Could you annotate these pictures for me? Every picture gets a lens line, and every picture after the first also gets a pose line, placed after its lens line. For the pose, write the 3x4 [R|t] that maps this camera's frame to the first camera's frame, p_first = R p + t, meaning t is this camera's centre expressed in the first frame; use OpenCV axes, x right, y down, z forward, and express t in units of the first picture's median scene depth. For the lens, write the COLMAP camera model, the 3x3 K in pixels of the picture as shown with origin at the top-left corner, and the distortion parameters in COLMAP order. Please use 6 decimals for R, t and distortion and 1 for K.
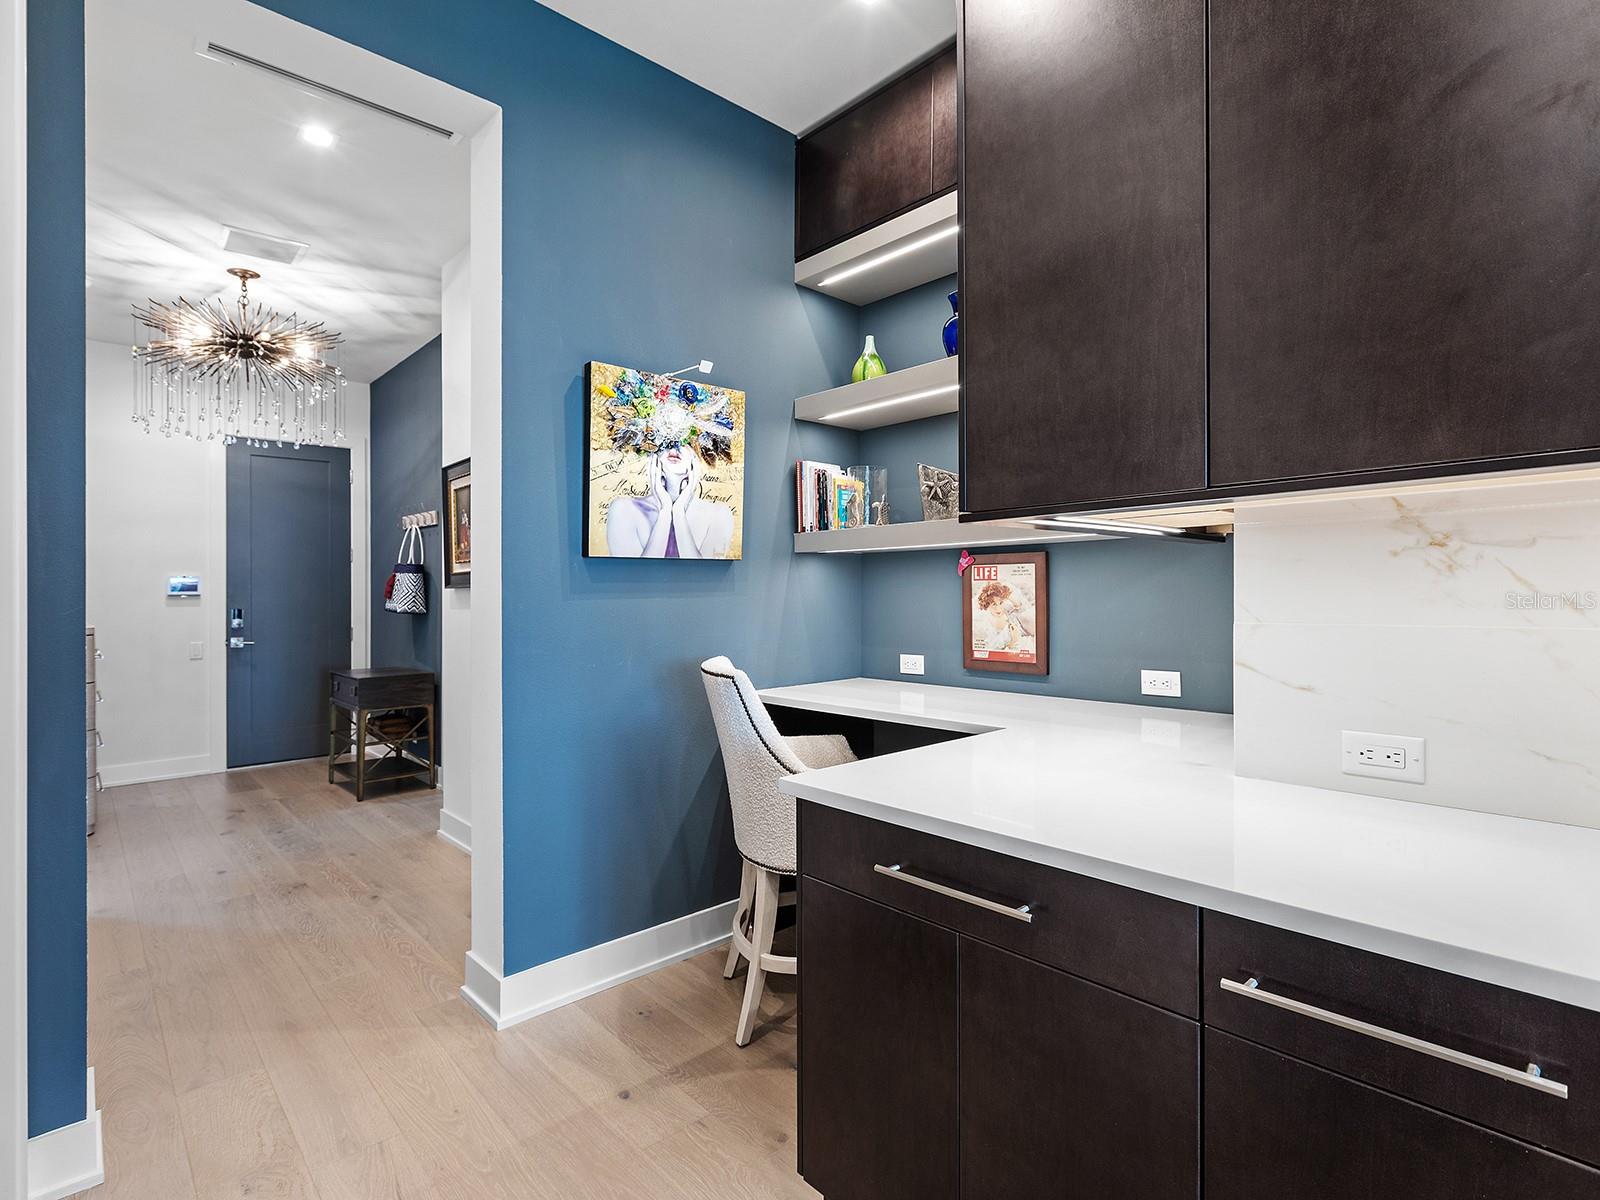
lens RADIAL K [[825.6, 0, 800.0], [0, 825.6, 600.0], [0, 0, 1]] dist [-0.001028, 0.000093]
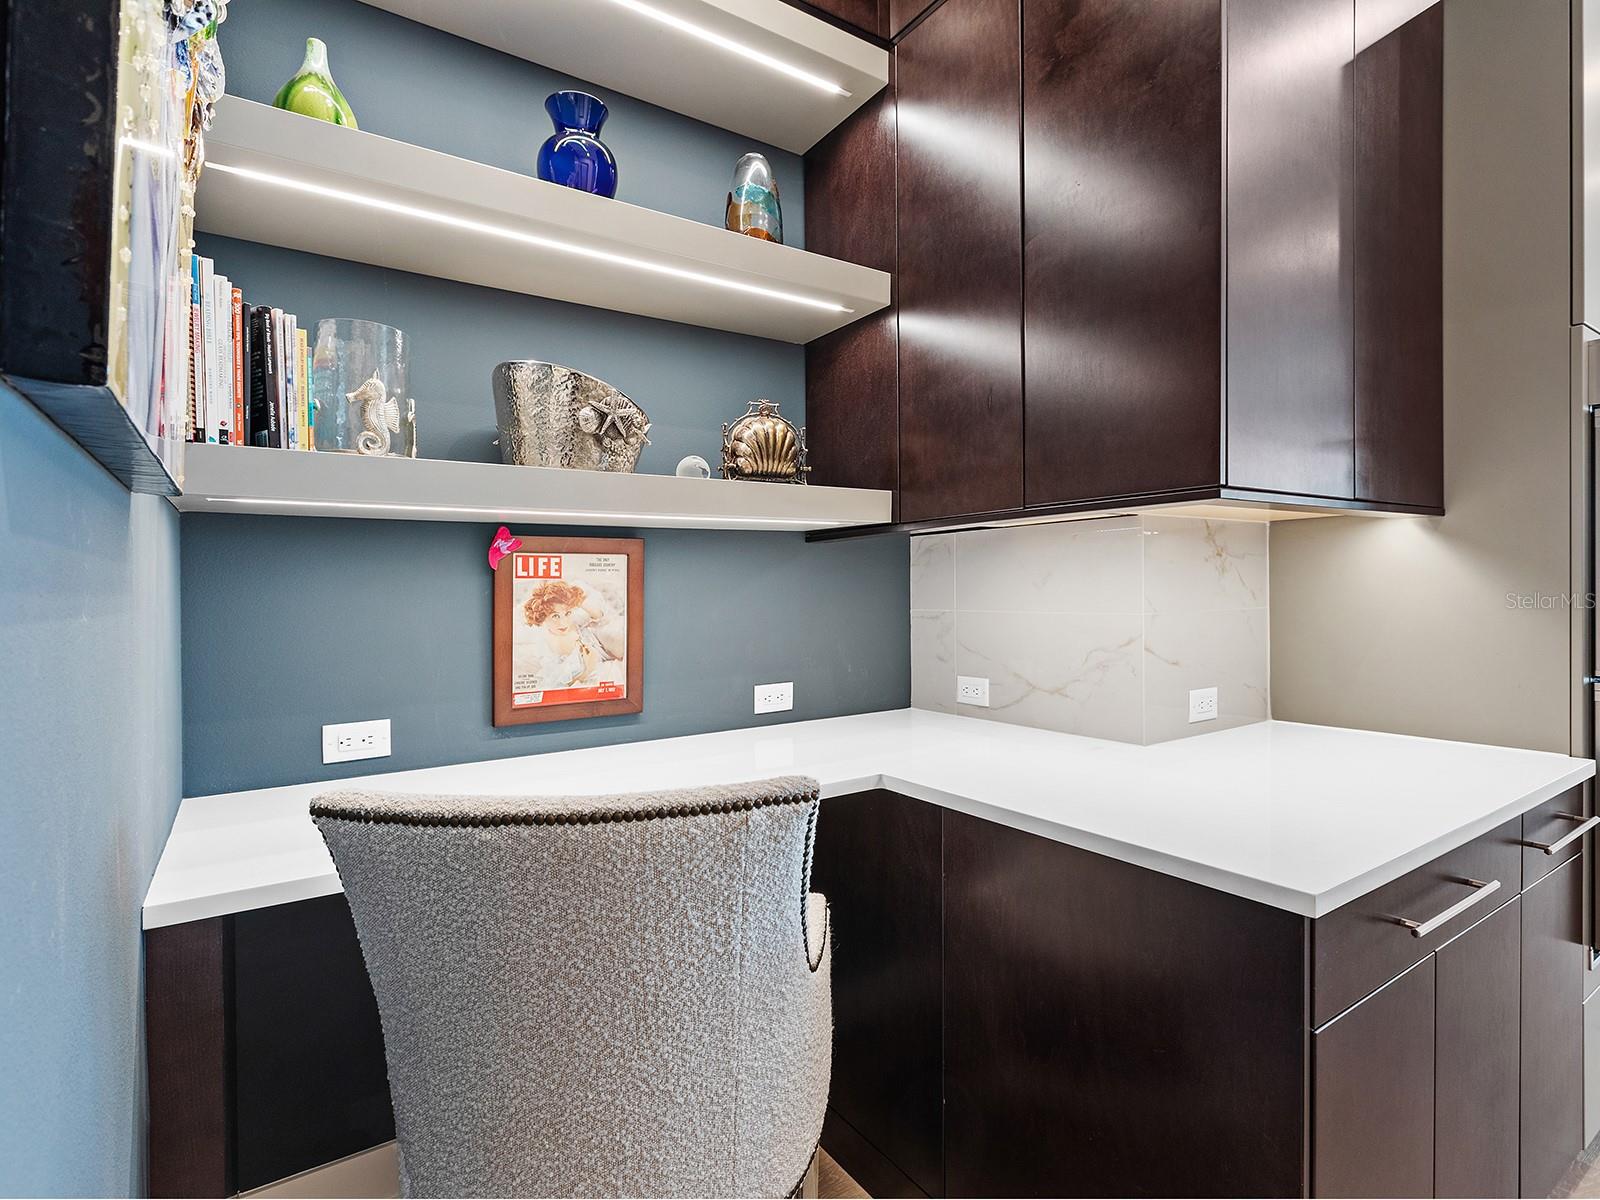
lens RADIAL K [[825.6, 0, 800.0], [0, 825.6, 600.0], [0, 0, 1]] dist [-0.001028, 0.000093]
pose [[0.120723, -0.001058, 0.992686, -0.373261], [0.025630, 0.999669, -0.002051, -0.001033], [-0.992355, 0.025690, 0.120710, 0.739647]]
